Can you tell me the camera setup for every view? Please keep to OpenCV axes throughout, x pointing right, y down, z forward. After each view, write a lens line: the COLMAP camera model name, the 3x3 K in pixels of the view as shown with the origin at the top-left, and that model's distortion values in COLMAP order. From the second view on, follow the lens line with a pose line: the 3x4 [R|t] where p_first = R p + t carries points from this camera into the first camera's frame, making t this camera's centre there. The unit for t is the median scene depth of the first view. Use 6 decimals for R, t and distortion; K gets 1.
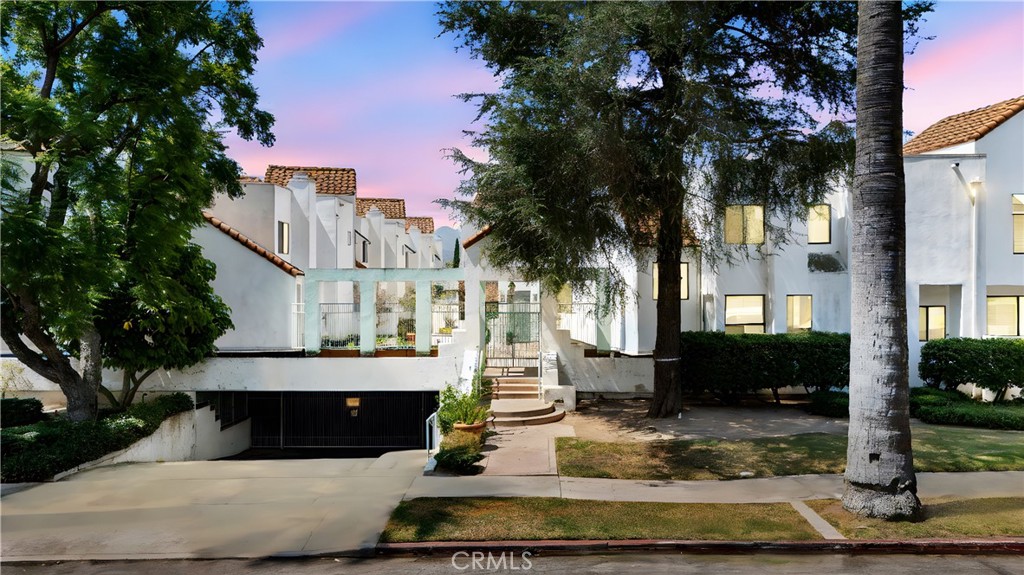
lens RADIAL K [[786.8, 0, 512.0], [0, 786.8, 287.5], [0, 0, 1]] dist [0.088226, -0.101994]
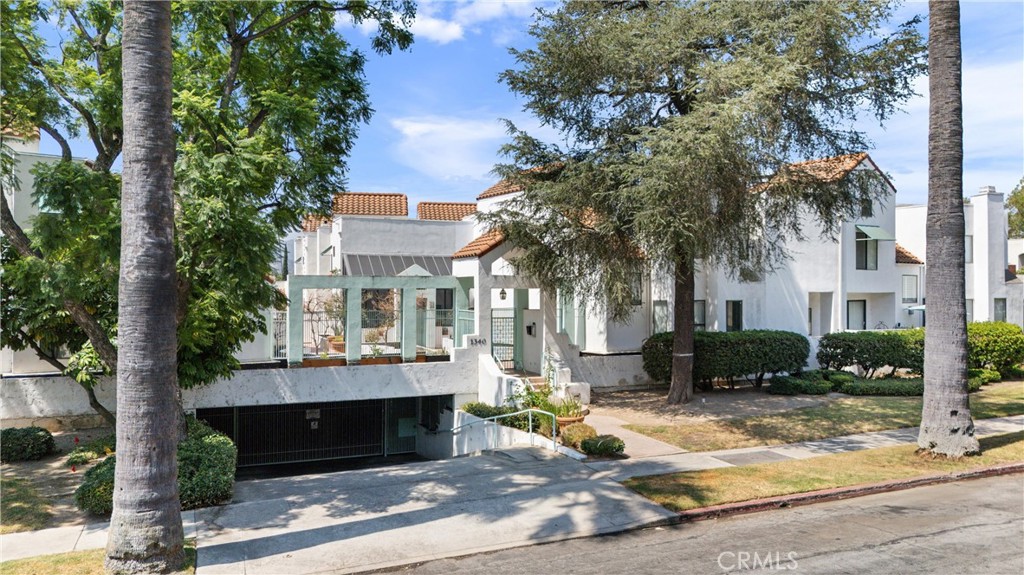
lens RADIAL K [[786.8, 0, 512.0], [0, 786.8, 287.5], [0, 0, 1]] dist [0.088226, -0.101994]
pose [[0.907521, 0.003311, 0.419994, -0.477801], [0.001430, 0.999939, -0.010973, 0.002447], [-0.420004, 0.010559, 0.907461, 0.023392]]
